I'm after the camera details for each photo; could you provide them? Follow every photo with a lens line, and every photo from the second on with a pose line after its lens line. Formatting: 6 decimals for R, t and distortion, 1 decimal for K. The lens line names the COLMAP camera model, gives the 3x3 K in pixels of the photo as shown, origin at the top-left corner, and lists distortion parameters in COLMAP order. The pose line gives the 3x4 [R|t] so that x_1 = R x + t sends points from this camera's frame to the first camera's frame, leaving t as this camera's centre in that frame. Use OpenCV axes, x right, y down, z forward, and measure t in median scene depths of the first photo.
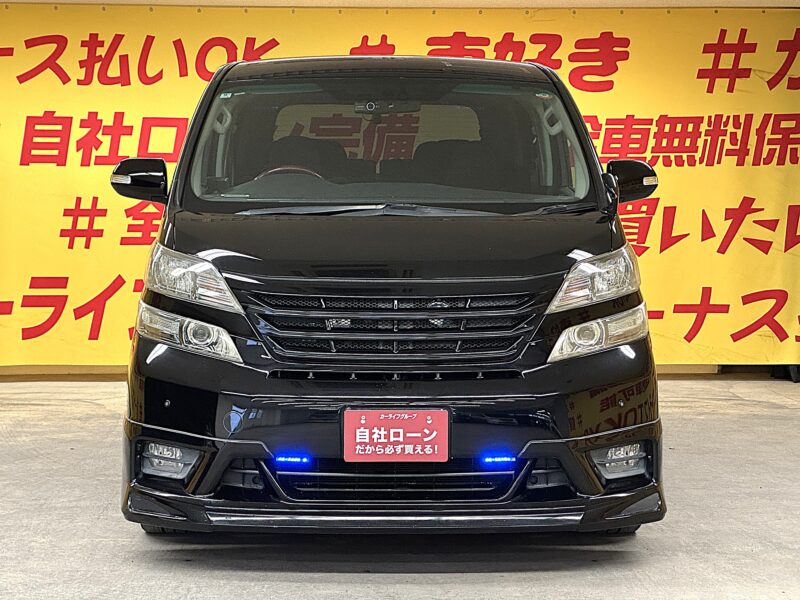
lens RADIAL K [[1704.6, 0, 400.0], [0, 1704.6, 300.0], [0, 0, 1]] dist [0.091232, 0.515001]
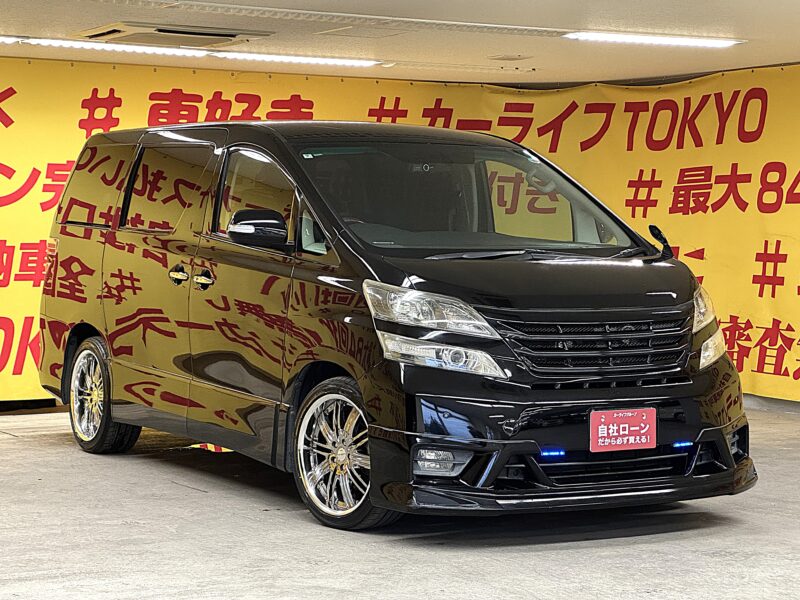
lens RADIAL K [[1704.6, 0, 400.0], [0, 1704.6, 300.0], [0, 0, 1]] dist [0.091232, 0.515001]
pose [[0.878888, -0.017856, 0.476694, -0.752412], [0.027794, 0.999518, -0.013804, -0.005372], [-0.476218, 0.025382, 0.878961, -0.056770]]
